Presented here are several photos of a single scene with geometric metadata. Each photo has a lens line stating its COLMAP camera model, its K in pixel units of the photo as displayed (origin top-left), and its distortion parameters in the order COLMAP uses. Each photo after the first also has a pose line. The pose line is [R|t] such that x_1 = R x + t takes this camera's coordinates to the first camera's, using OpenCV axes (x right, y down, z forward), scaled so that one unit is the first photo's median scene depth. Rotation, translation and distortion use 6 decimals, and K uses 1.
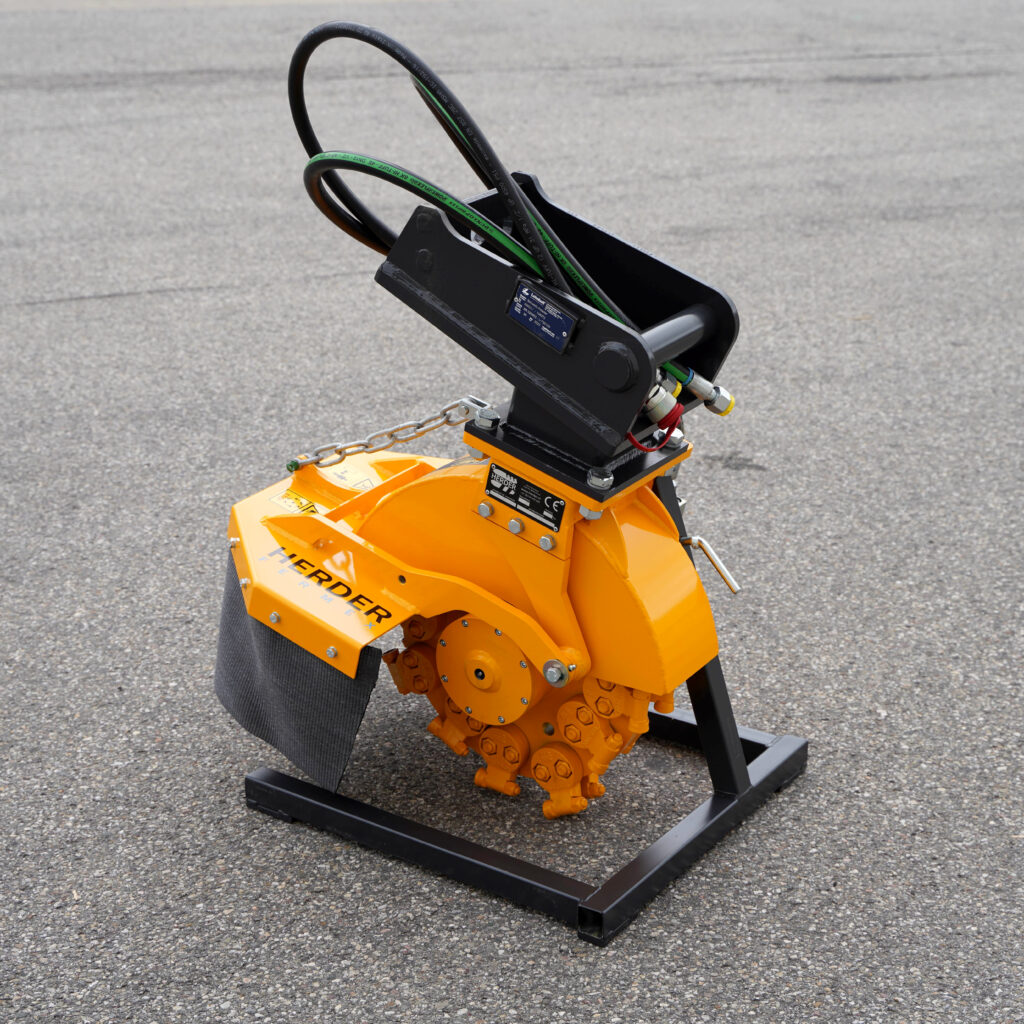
lens RADIAL K [[1933.2, 0, 512.0], [0, 1933.2, 512.0], [0, 0, 1]] dist [0.022751, -0.261534]
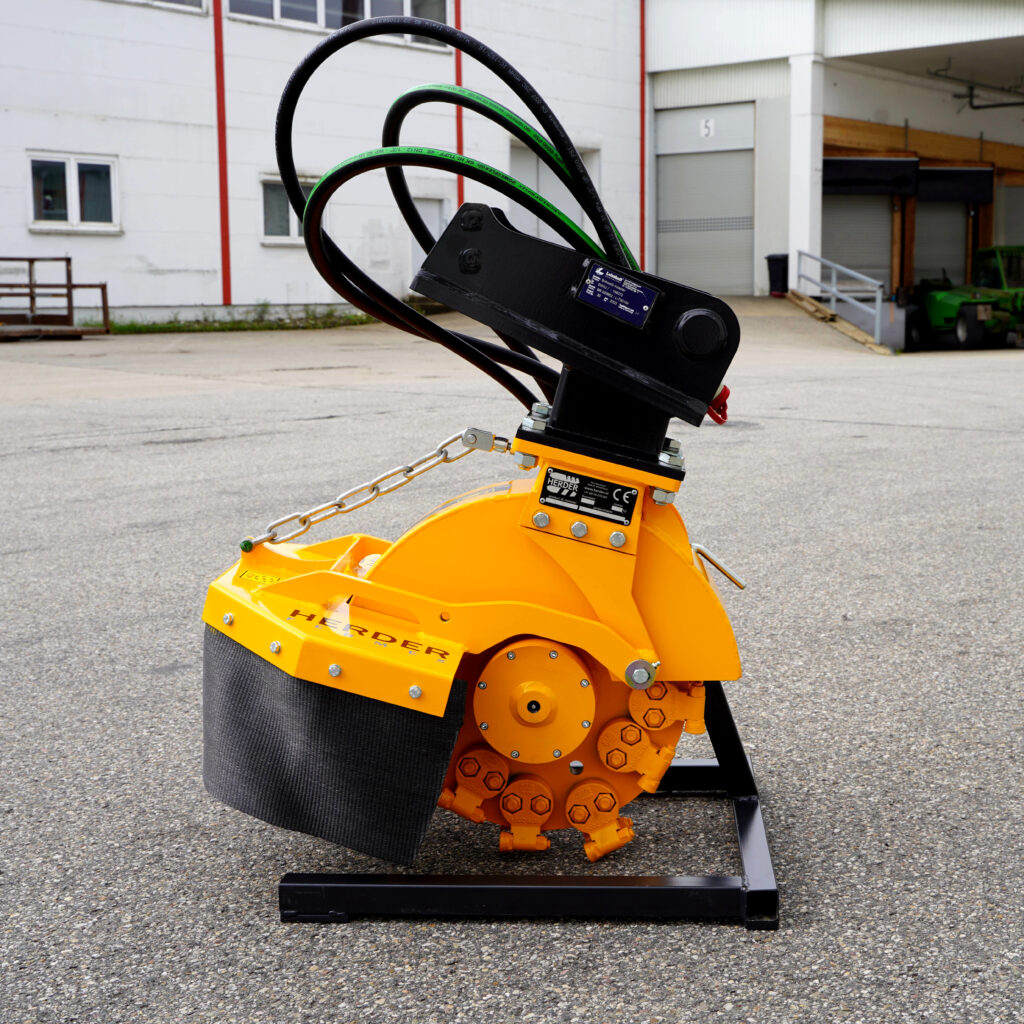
lens RADIAL K [[1583.9, 0, 512.0], [0, 1583.9, 512.0], [0, 0, 1]] dist [-0.122036, 0.198958]
pose [[0.861854, -0.078826, 0.500993, -0.425007], [0.197870, 0.961823, -0.189060, 0.142581], [-0.466964, 0.262074, 0.844548, 0.341569]]
